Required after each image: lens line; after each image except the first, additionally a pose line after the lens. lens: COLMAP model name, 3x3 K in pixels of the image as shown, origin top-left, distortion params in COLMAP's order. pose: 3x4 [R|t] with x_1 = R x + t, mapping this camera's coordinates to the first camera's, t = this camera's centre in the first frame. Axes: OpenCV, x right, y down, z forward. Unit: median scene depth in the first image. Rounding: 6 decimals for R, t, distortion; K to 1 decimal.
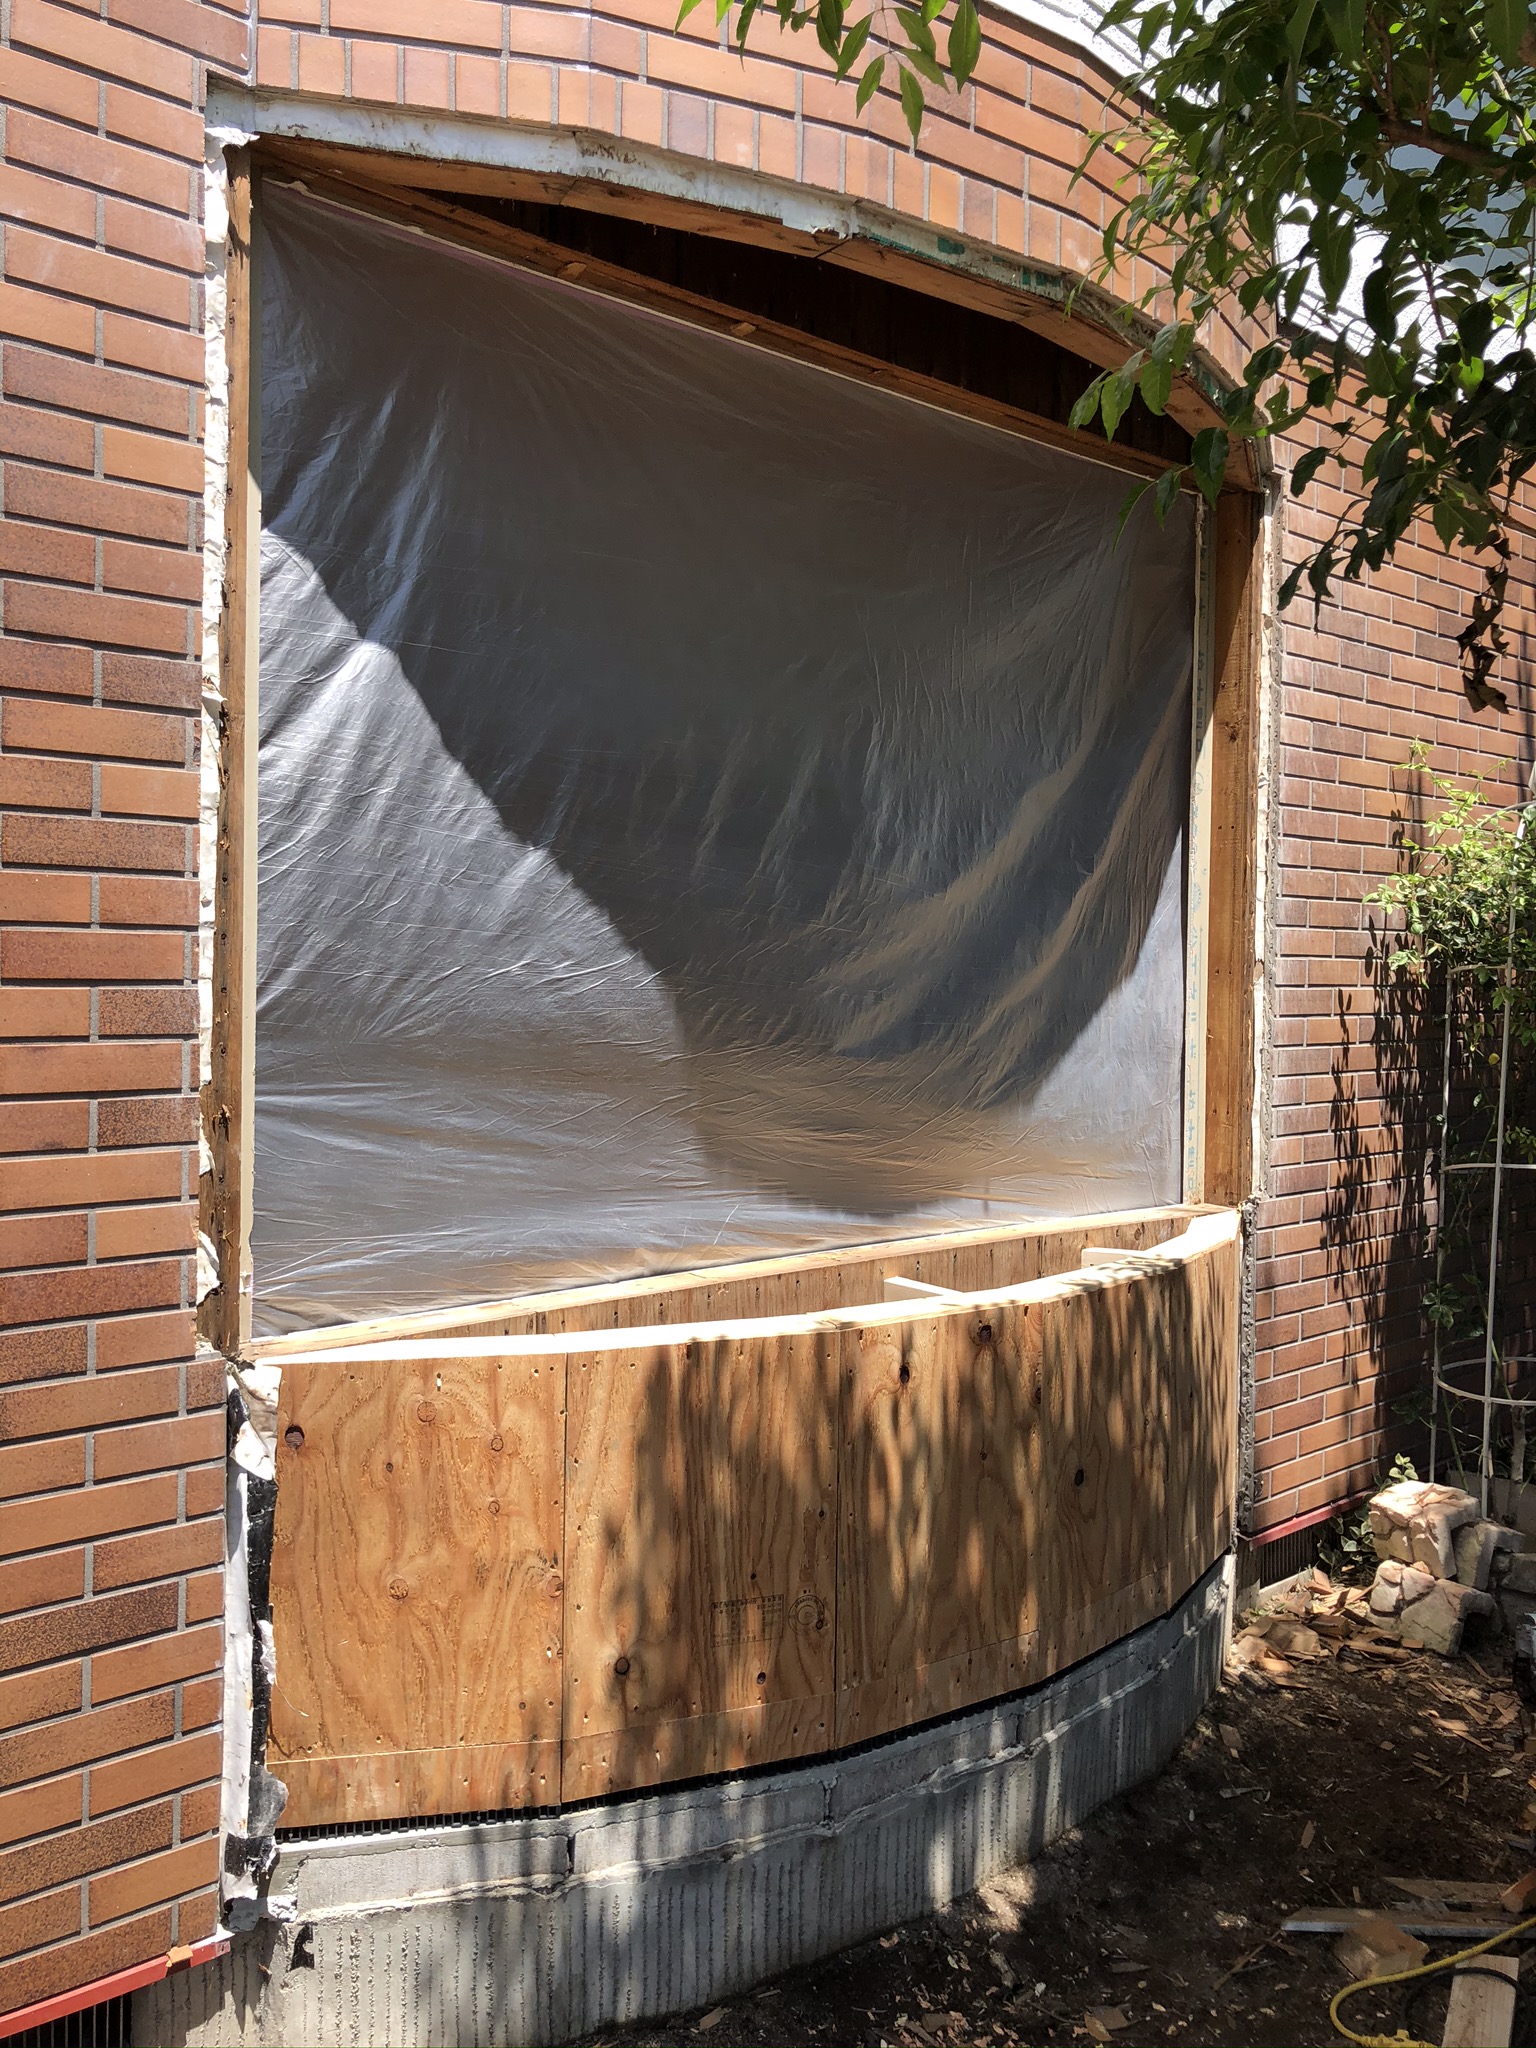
lens RADIAL K [[1682.3, 0, 765.3], [0, 1682.3, 1015.7], [0, 0, 1]] dist [0.022514, 0.038688]
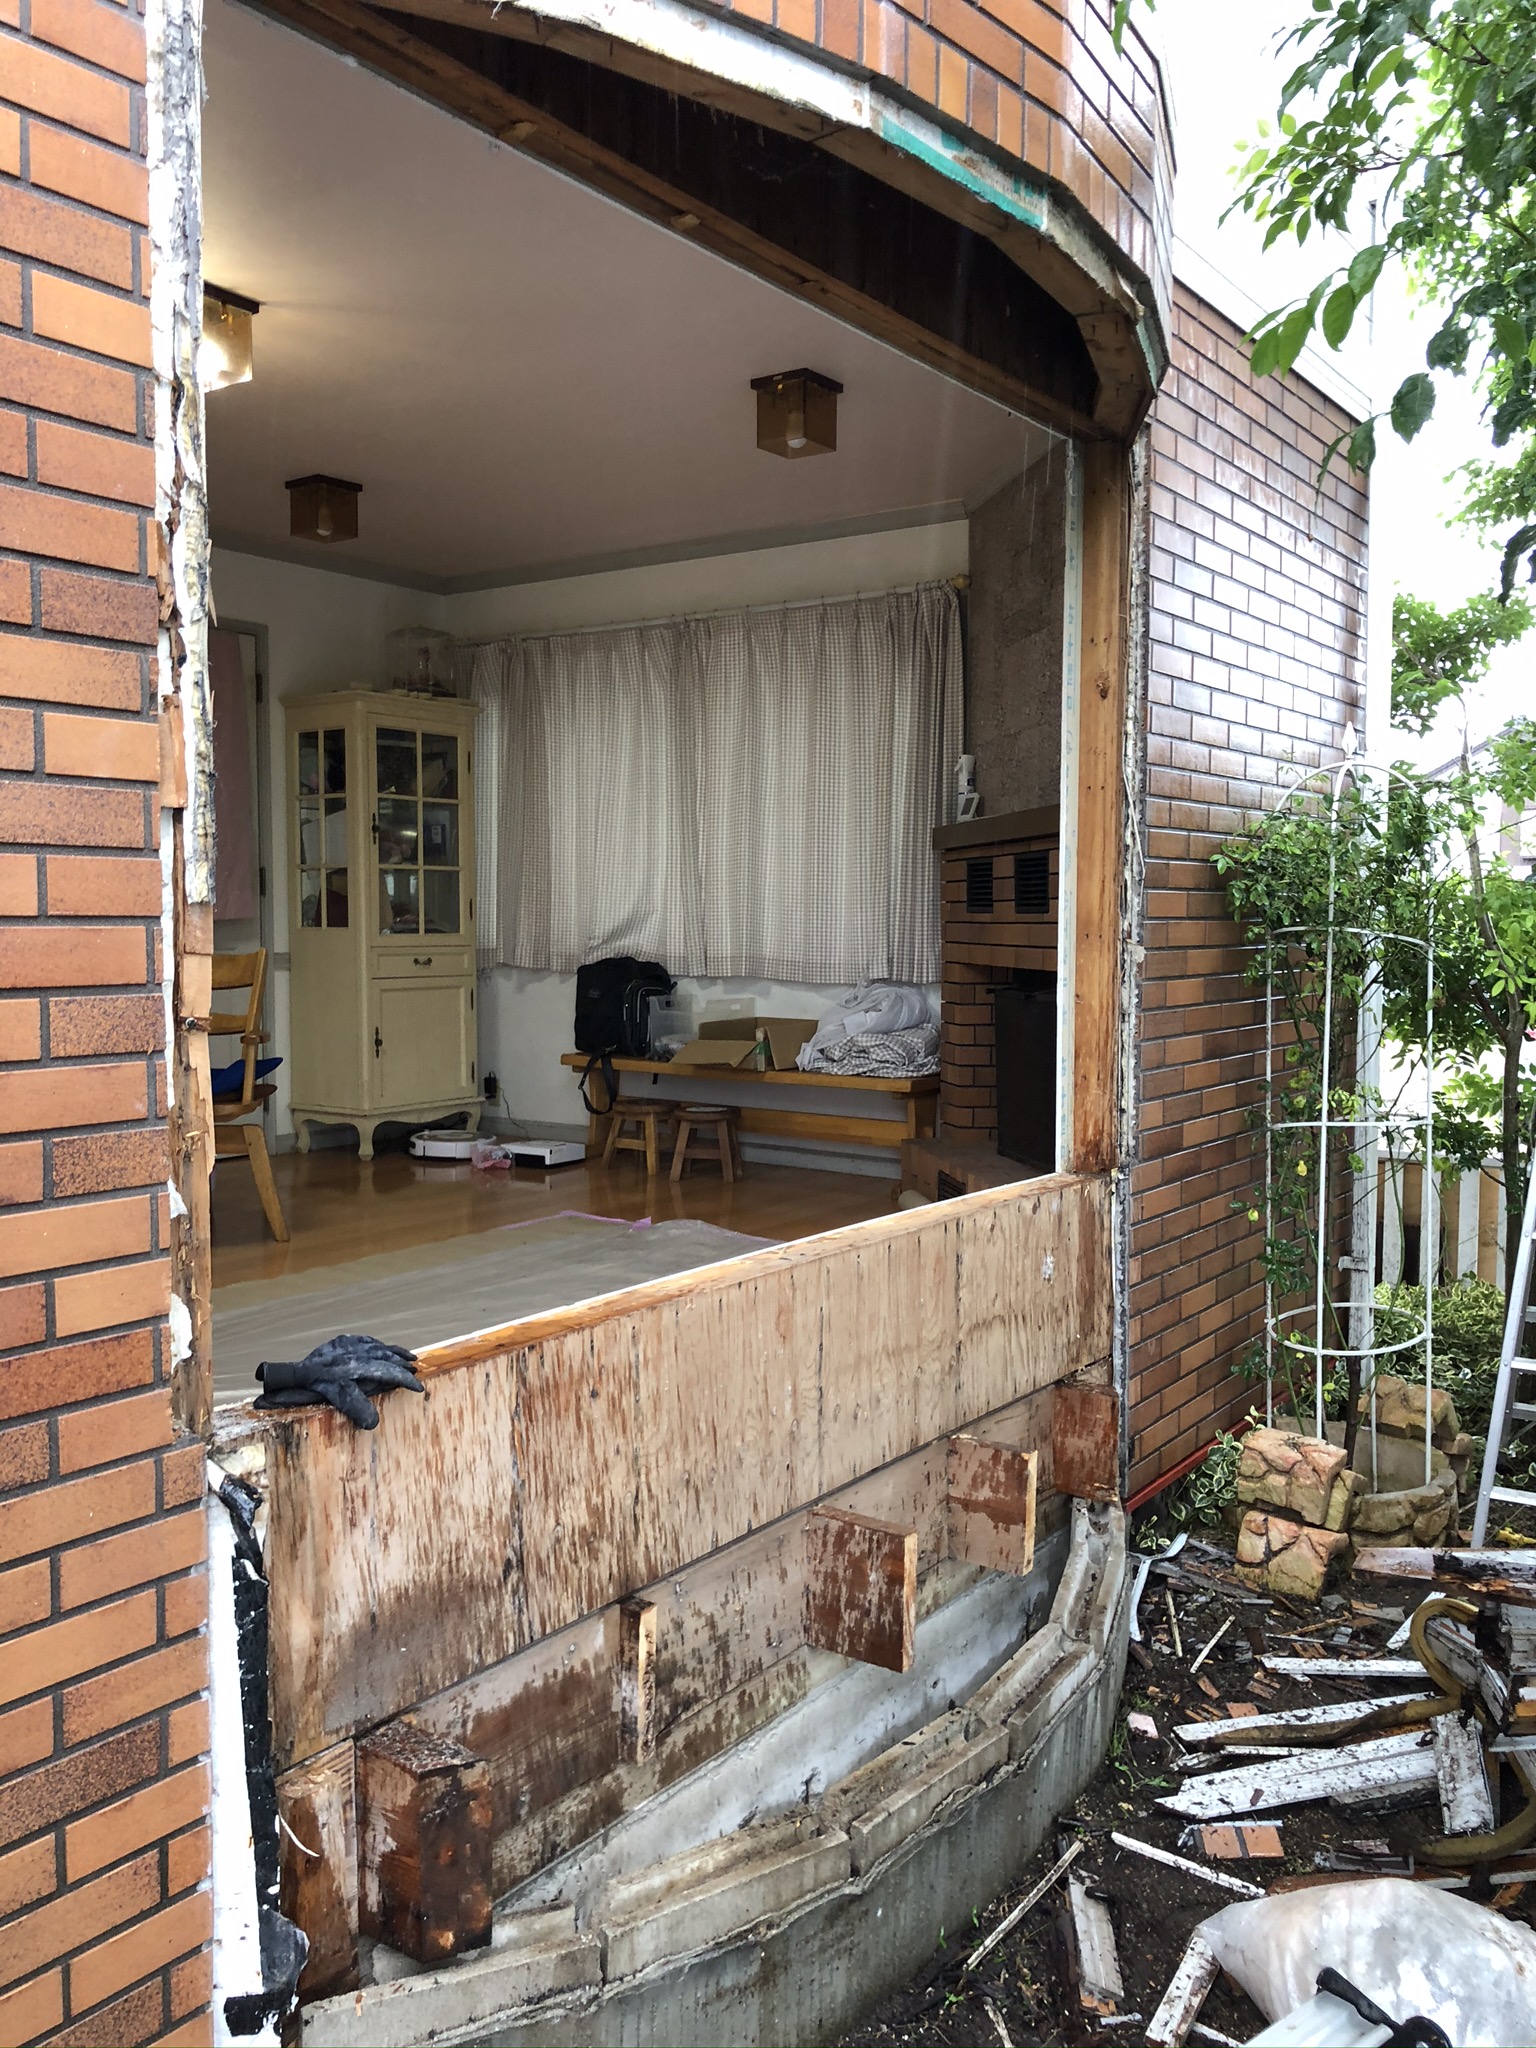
lens RADIAL K [[1682.3, 0, 770.6], [0, 1682.3, 1039.0], [0, 0, 1]] dist [0.022514, 0.038688]
pose [[0.978072, -0.030447, 0.206028, -0.169133], [0.022275, 0.998875, 0.041868, -0.017328], [-0.207071, -0.036361, 0.977650, 0.115690]]
